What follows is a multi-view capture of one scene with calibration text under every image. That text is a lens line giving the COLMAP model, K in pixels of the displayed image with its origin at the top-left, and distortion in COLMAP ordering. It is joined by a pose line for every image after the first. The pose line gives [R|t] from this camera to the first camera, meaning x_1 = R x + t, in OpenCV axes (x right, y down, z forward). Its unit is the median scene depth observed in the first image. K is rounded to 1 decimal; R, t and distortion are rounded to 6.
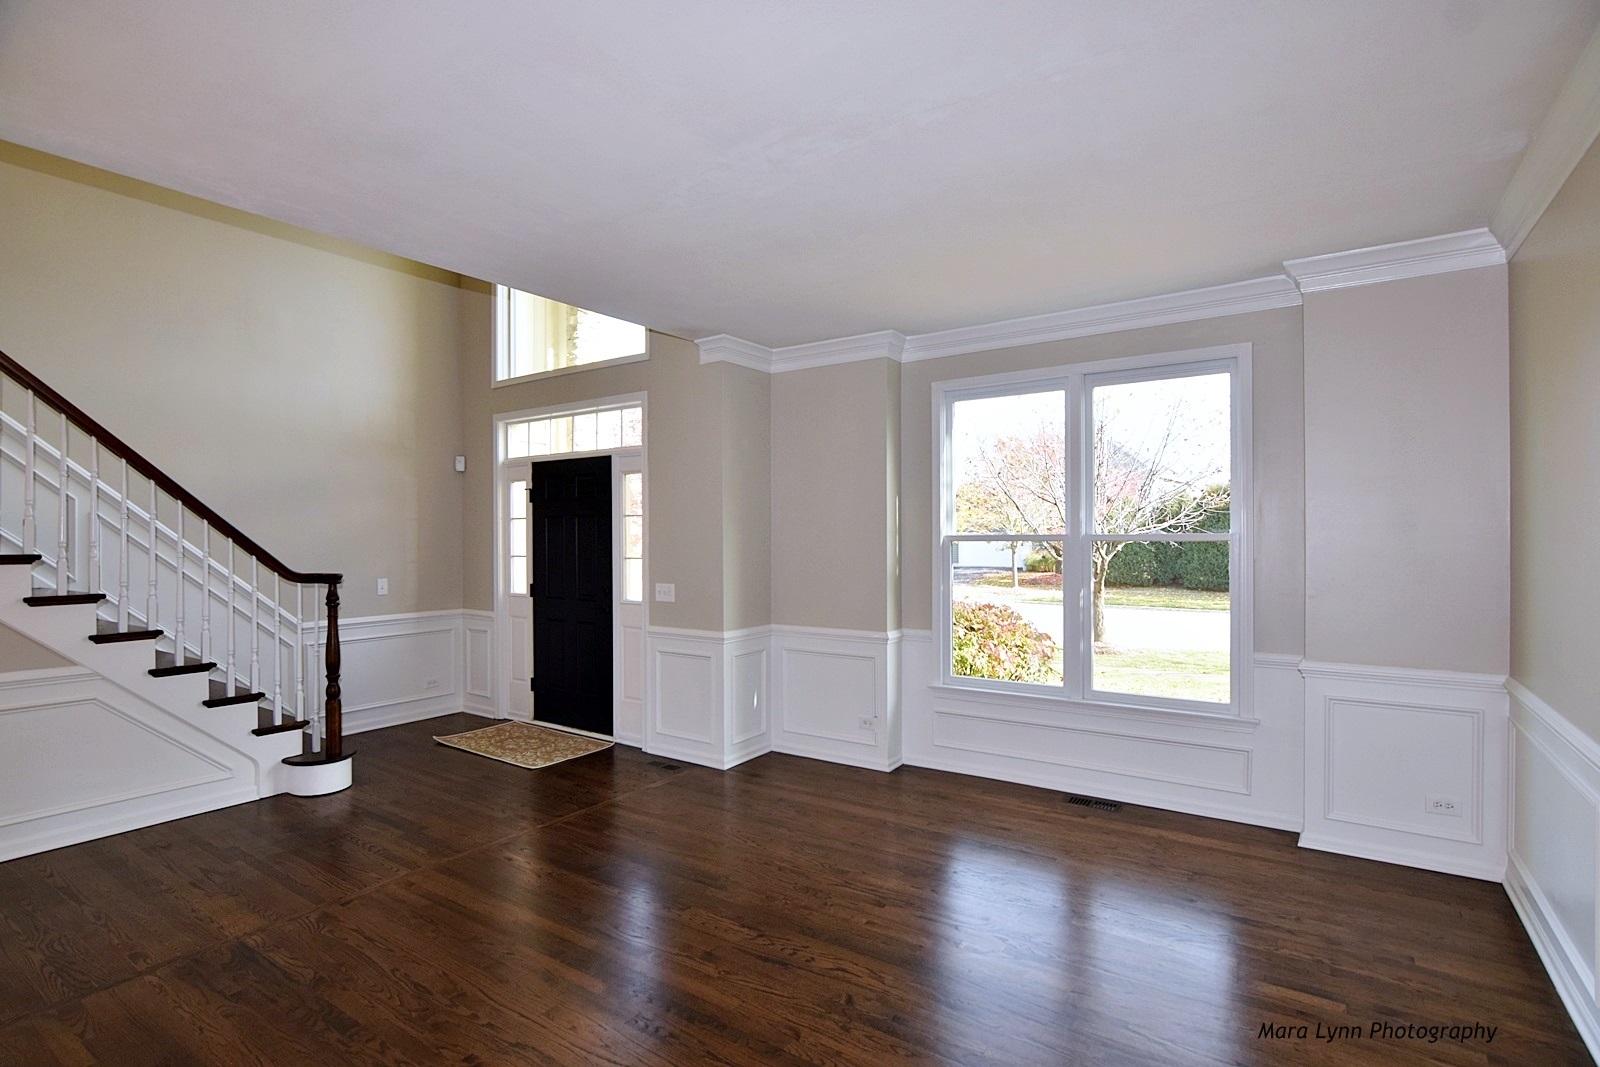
lens RADIAL K [[779.6, 0, 787.5], [0, 779.6, 536.2], [0, 0, 1]] dist [-0.019683, 0.000777]
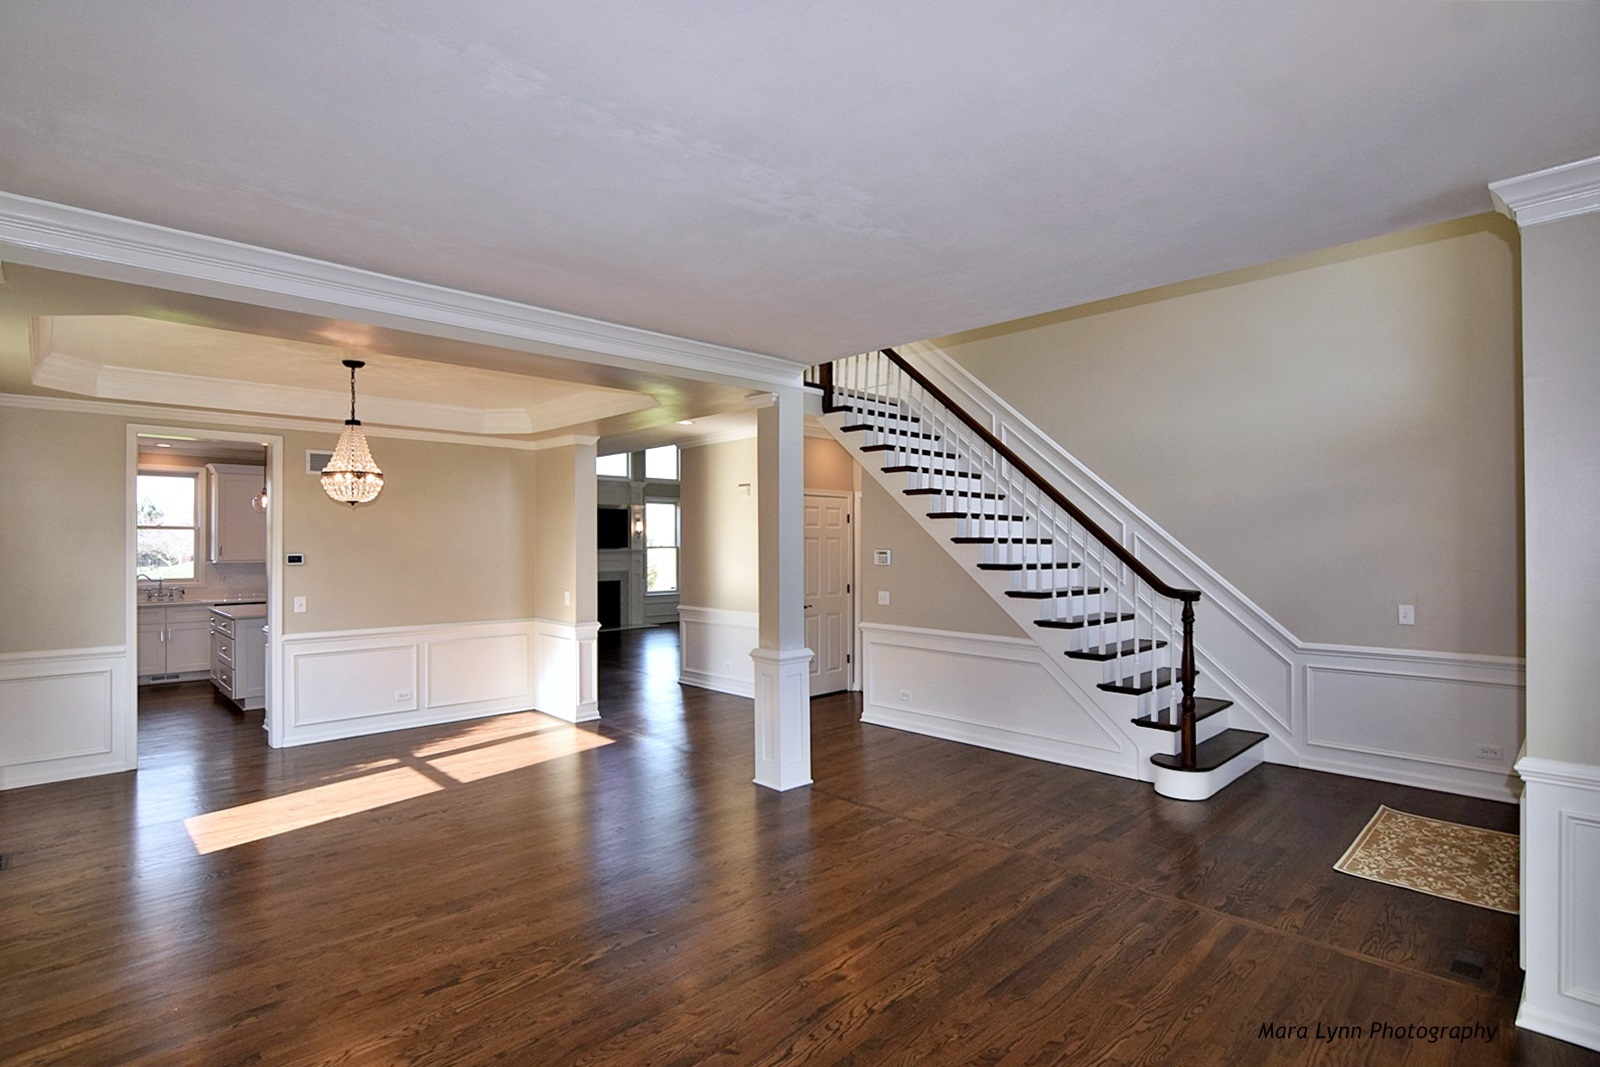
lens RADIAL K [[791.3, 0, 788.3], [0, 791.3, 538.0], [0, 0, 1]] dist [-0.024256, 0.000852]
pose [[-0.199245, -0.001968, -0.979948, 0.488069], [0.003331, 0.999991, -0.002685, -0.019161], [0.979944, -0.003799, -0.199237, 0.602106]]
